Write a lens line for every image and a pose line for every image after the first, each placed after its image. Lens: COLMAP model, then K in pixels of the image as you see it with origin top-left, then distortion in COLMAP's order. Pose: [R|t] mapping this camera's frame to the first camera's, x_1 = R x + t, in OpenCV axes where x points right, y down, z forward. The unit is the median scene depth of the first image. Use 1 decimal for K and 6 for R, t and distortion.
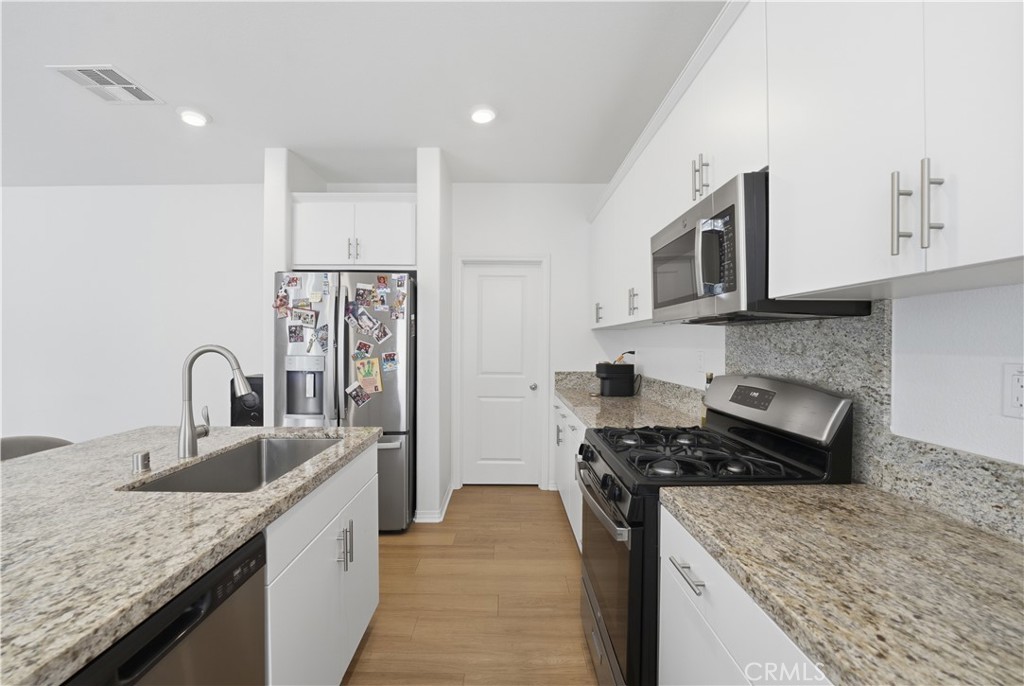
lens RADIAL K [[421.2, 0, 512.2], [0, 421.2, 346.0], [0, 0, 1]] dist [-0.028811, 0.003991]
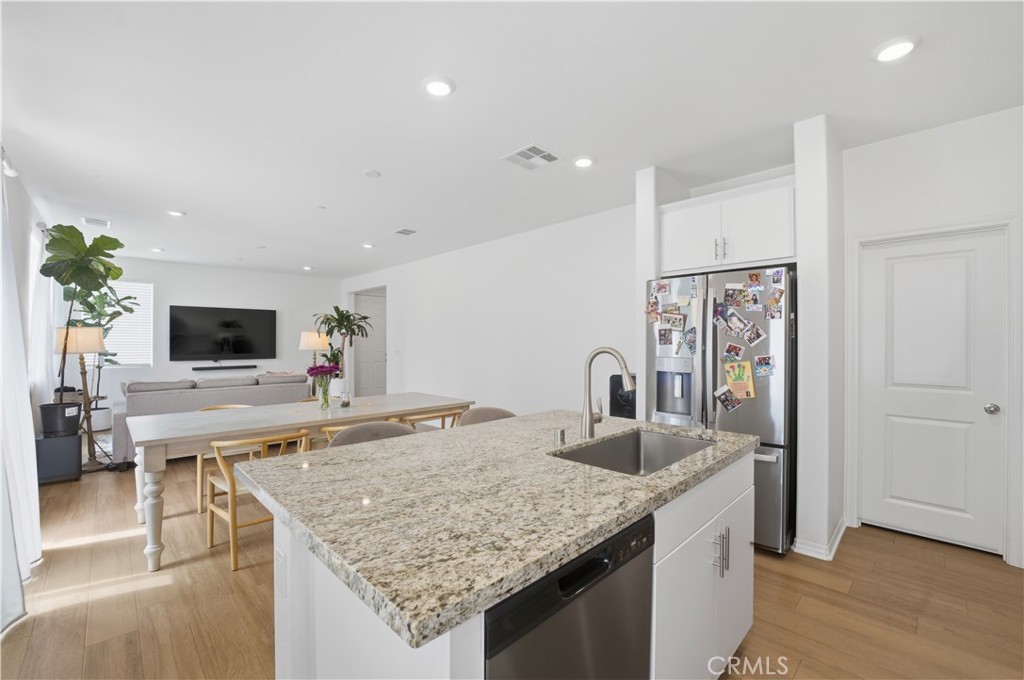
lens RADIAL K [[421.2, 0, 512.0], [0, 421.2, 342.2], [0, 0, 1]] dist [-0.028811, 0.003991]
pose [[0.700155, -0.005568, -0.713969, -0.027022], [-0.005044, 0.999906, -0.012744, 0.000223], [0.713973, 0.012524, 0.700061, -0.028335]]
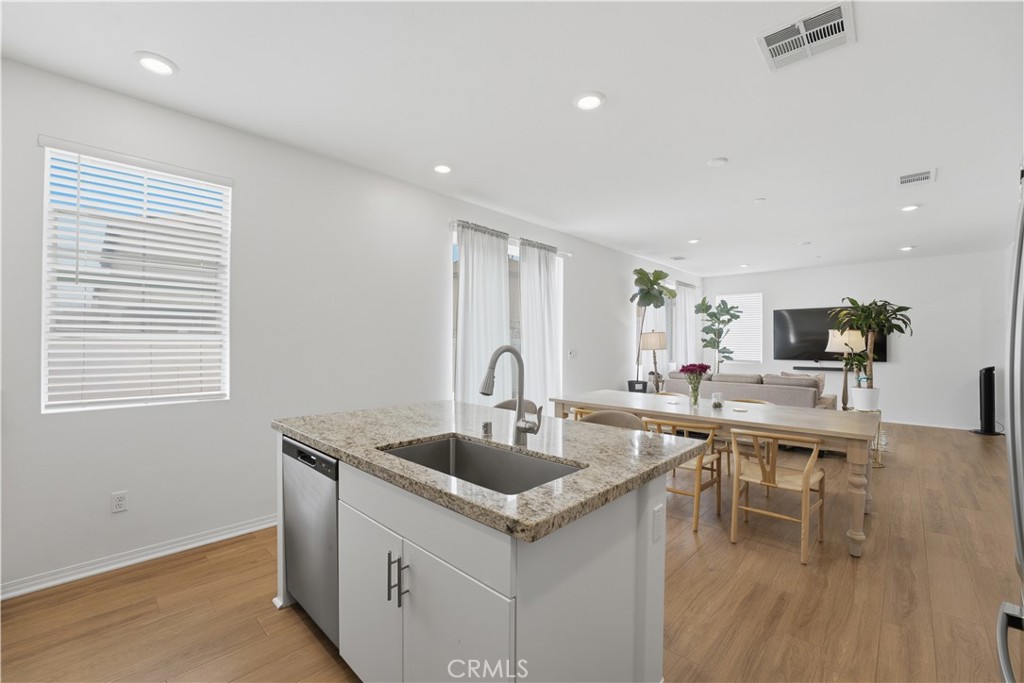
lens RADIAL K [[421.2, 0, 509.0], [0, 421.2, 337.8], [0, 0, 1]] dist [-0.028811, 0.003991]
pose [[-0.695116, -0.016174, -0.718715, 0.014407], [-0.014196, 0.999861, -0.008771, -0.003630], [0.718757, 0.004106, -0.695249, 0.923967]]
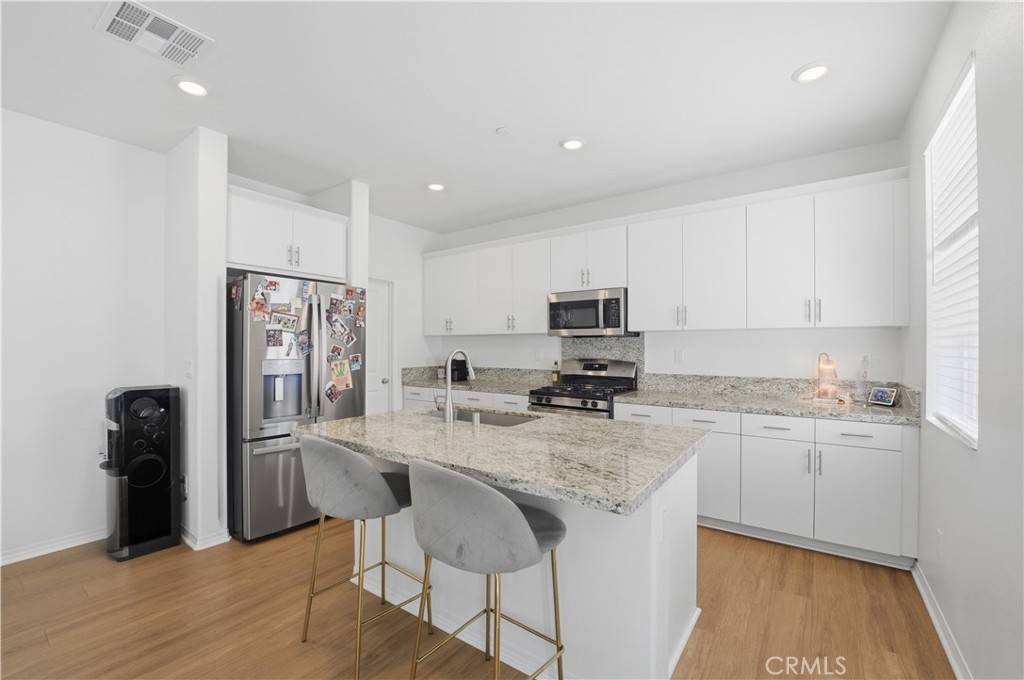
lens RADIAL K [[421.2, 0, 518.5], [0, 421.2, 346.6], [0, 0, 1]] dist [-0.028811, 0.003991]
pose [[0.581373, -0.004480, 0.813625, -0.996157], [0.008496, 0.999964, -0.000564, -0.002420], [-0.813593, 0.007240, 0.581390, -0.059495]]
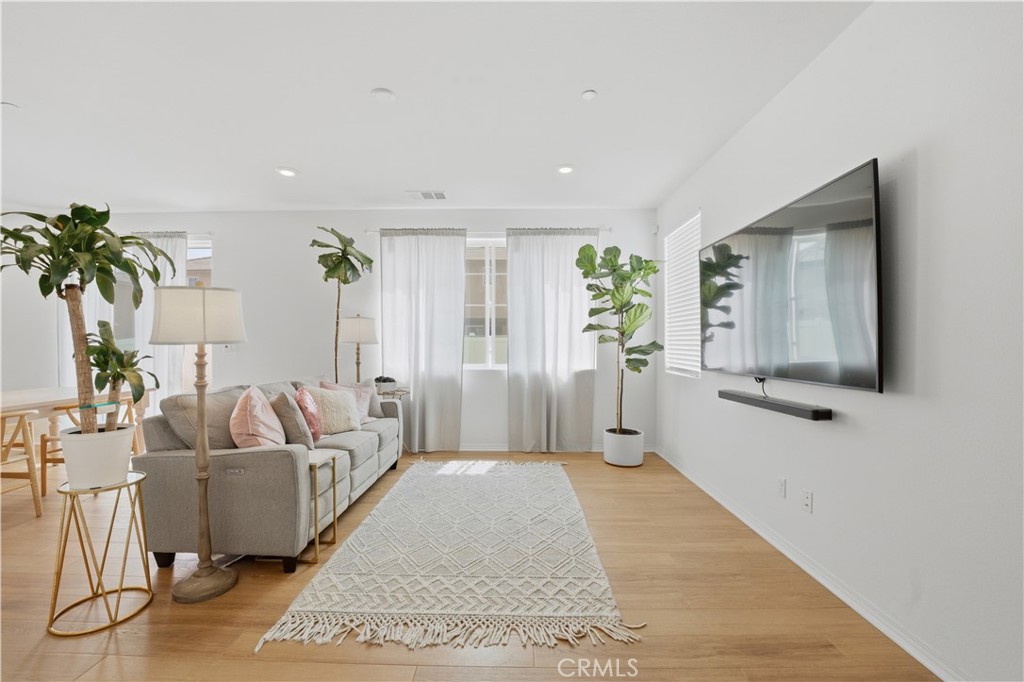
lens RADIAL K [[421.2, 0, 512.4], [0, 421.2, 344.4], [0, 0, 1]] dist [-0.028811, 0.003991]
pose [[-0.999898, -0.009413, 0.010730, -2.753911], [-0.009378, 0.999950, 0.003332, 0.021022], [-0.010761, 0.003231, -0.999937, 1.437746]]
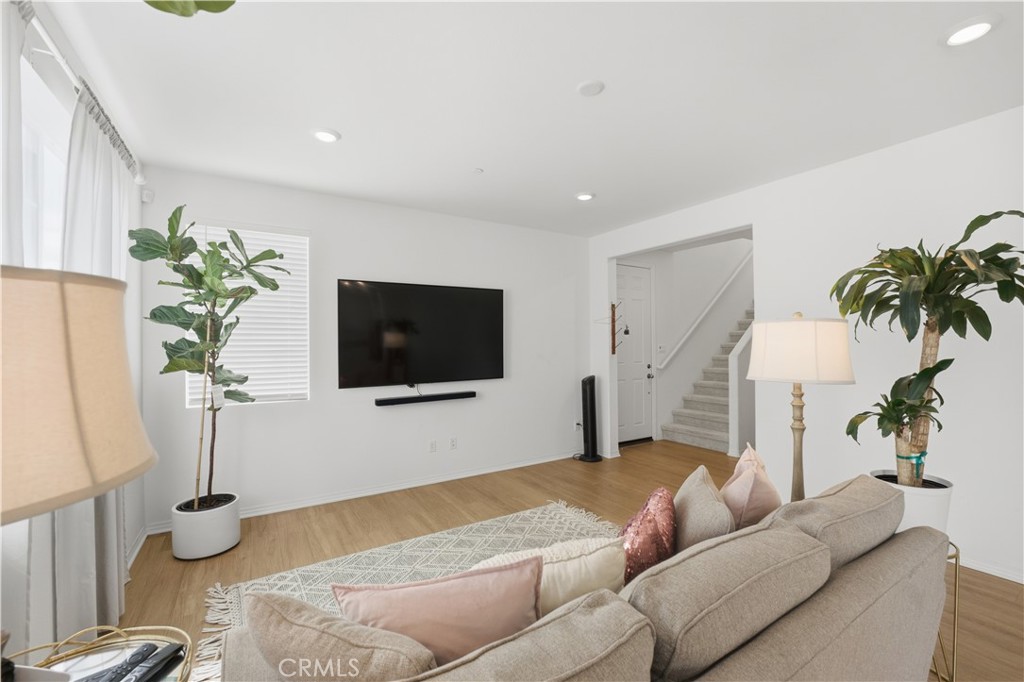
lens RADIAL K [[421.2, 0, 509.0], [0, 421.2, 339.2], [0, 0, 1]] dist [-0.028811, 0.003991]
pose [[0.530079, -0.017618, -0.847765, -1.904624], [0.004321, 0.999827, -0.018077, -0.033832], [0.847937, 0.005919, 0.530064, 0.007548]]
